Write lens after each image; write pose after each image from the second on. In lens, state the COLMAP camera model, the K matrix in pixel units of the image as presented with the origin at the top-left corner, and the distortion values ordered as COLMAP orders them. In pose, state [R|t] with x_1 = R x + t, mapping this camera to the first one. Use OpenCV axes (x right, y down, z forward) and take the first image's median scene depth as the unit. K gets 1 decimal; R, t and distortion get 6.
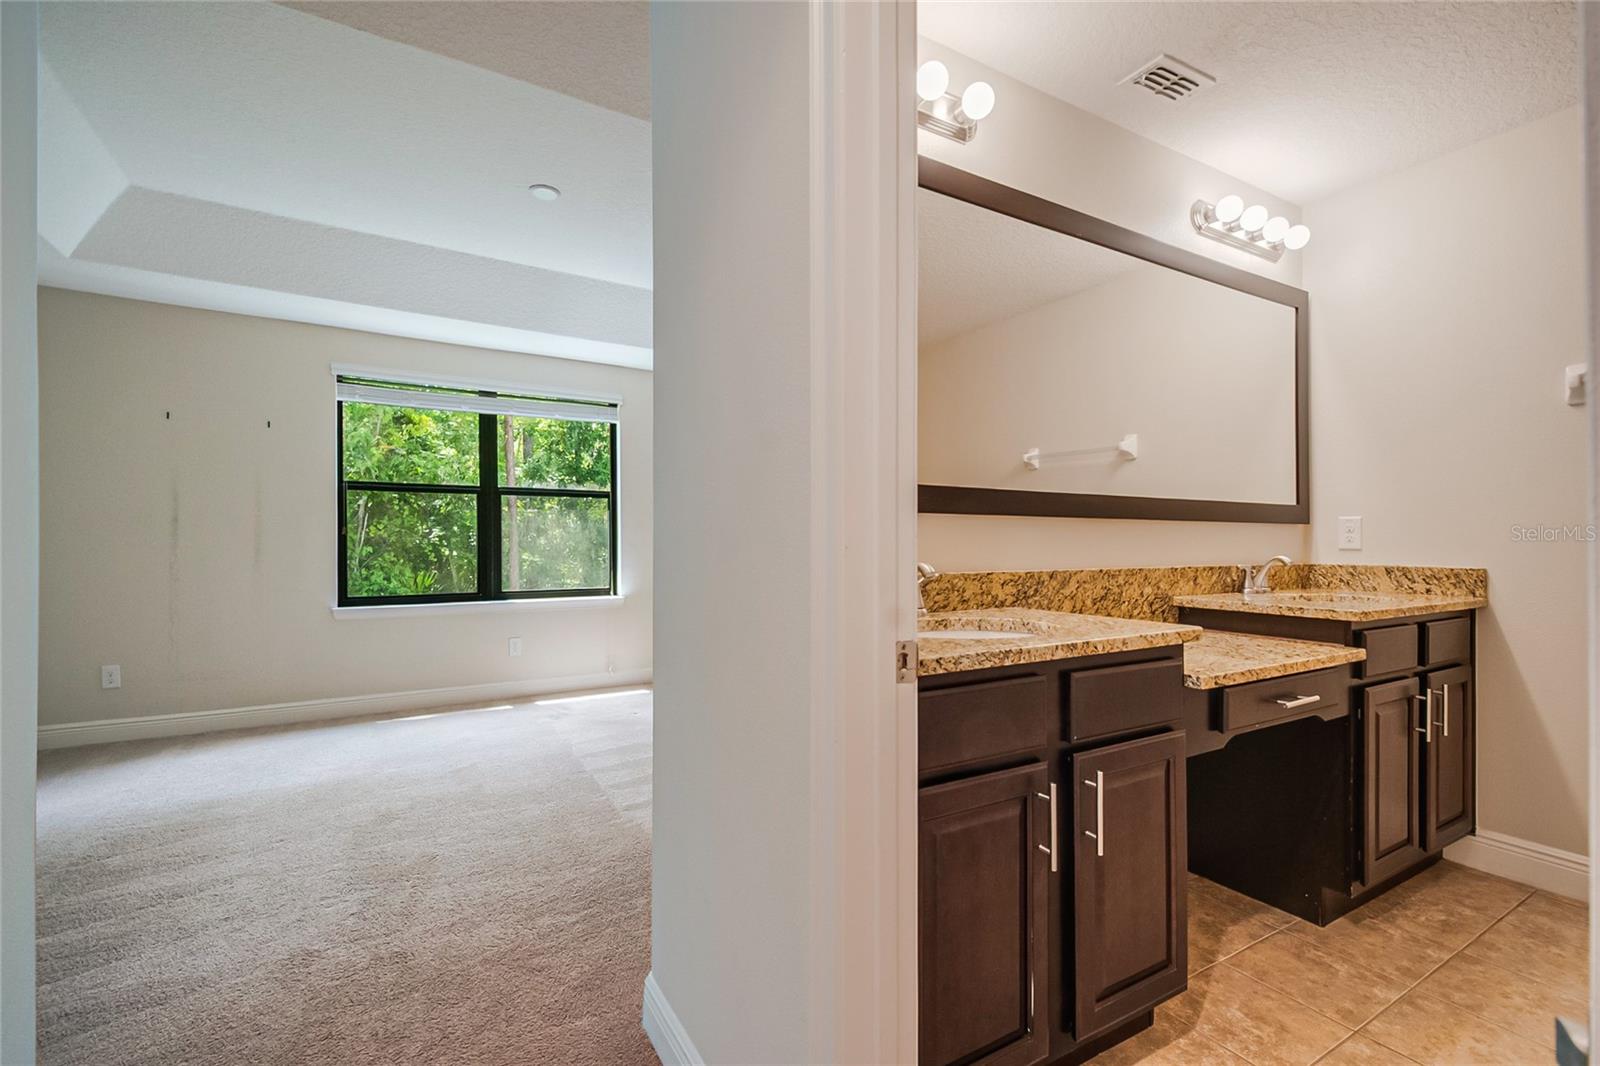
lens RADIAL K [[690.9, 0, 792.6], [0, 690.9, 537.8], [0, 0, 1]] dist [0.016304, -0.018892]
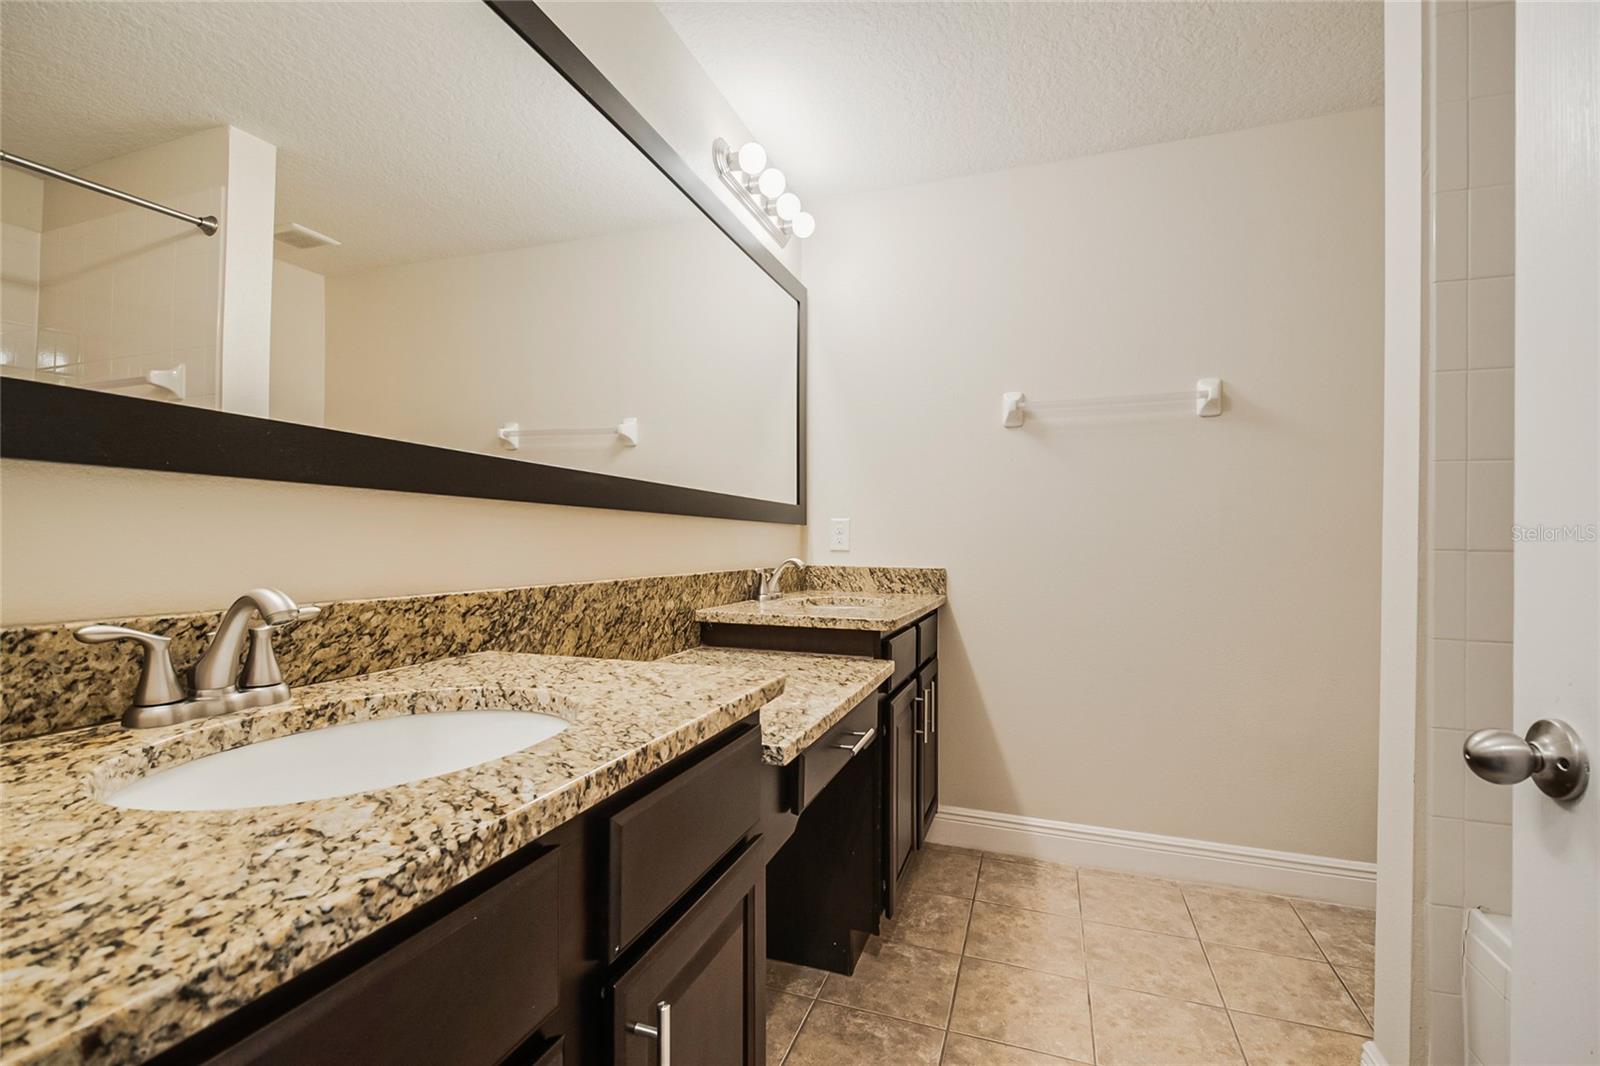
lens RADIAL K [[690.9, 0, 833.2], [0, 690.9, 543.4], [0, 0, 1]] dist [0.016304, -0.018892]
pose [[0.713819, 0.004152, 0.700318, 0.116176], [-0.012100, 0.999906, 0.006405, 0.000096], [-0.700226, -0.013046, 0.713802, 0.366200]]
